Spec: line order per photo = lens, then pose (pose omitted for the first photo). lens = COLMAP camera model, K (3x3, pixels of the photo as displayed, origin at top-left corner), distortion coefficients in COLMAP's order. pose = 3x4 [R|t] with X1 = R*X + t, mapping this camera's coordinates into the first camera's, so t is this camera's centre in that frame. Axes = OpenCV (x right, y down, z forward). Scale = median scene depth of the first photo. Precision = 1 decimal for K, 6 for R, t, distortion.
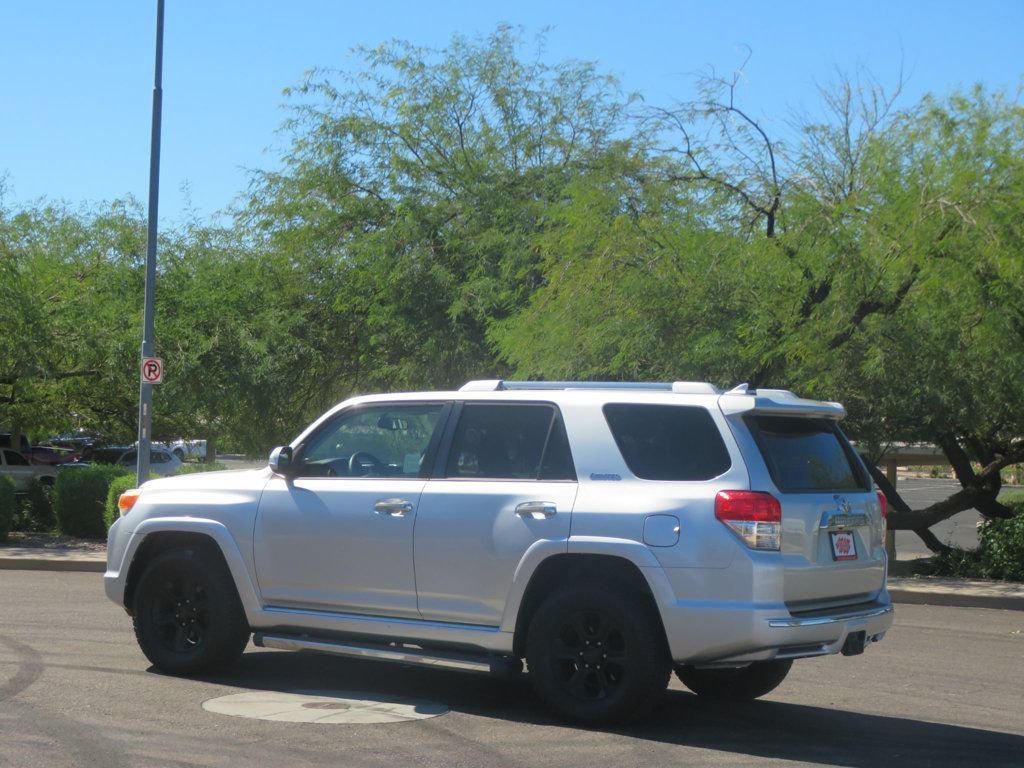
lens RADIAL K [[1901.7, 0, 512.0], [0, 1901.7, 384.0], [0, 0, 1]] dist [0.035406, -0.106274]
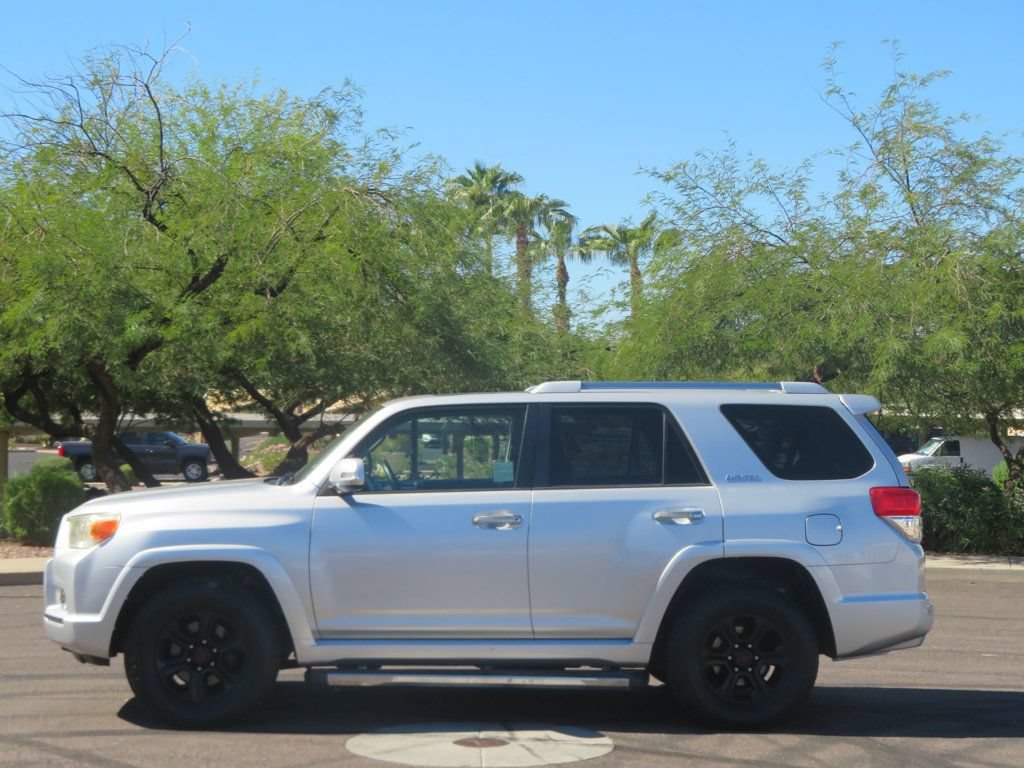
lens RADIAL K [[1830.4, 0, 512.0], [0, 1830.4, 384.0], [0, 0, 1]] dist [0.016401, -0.085094]
pose [[0.824972, -0.013384, 0.565015, -0.581043], [0.003914, 0.999831, 0.017970, -0.017829], [-0.565160, -0.012614, 0.824885, 0.275125]]
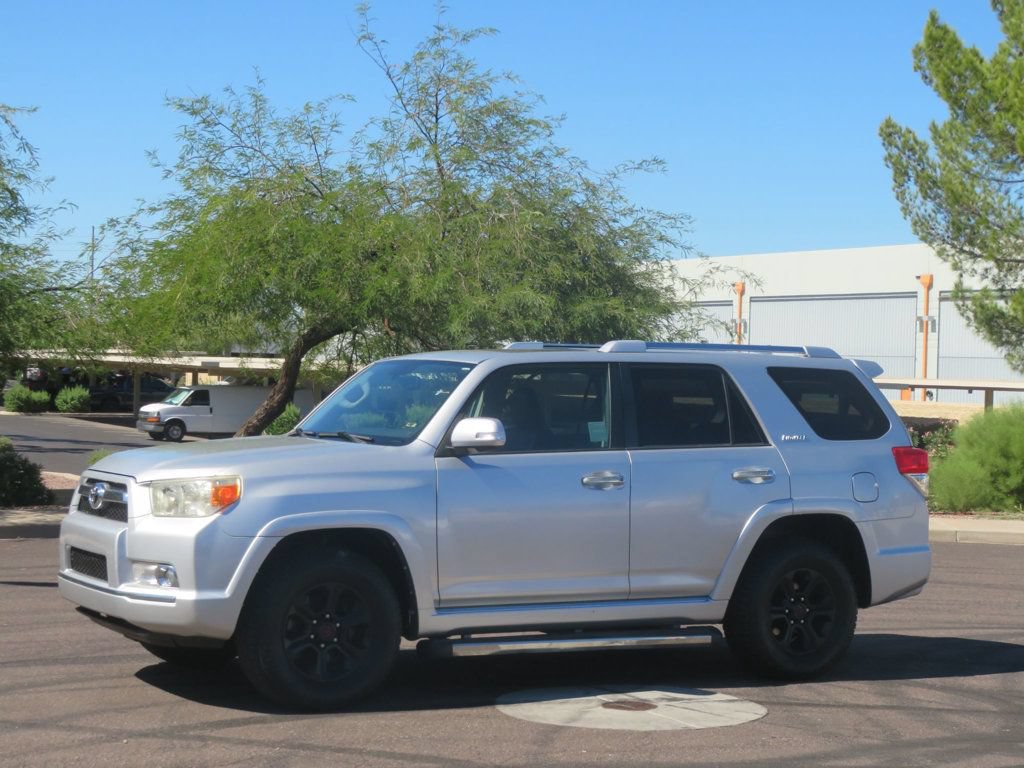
lens RADIAL K [[1921.5, 0, 512.0], [0, 1921.5, 384.0], [0, 0, 1]] dist [0.012800, -0.061201]
pose [[0.480000, -0.019824, 0.877044, -0.924178], [-0.032497, 0.998657, 0.040358, -0.017664], [-0.876666, -0.047873, 0.478711, 0.626511]]
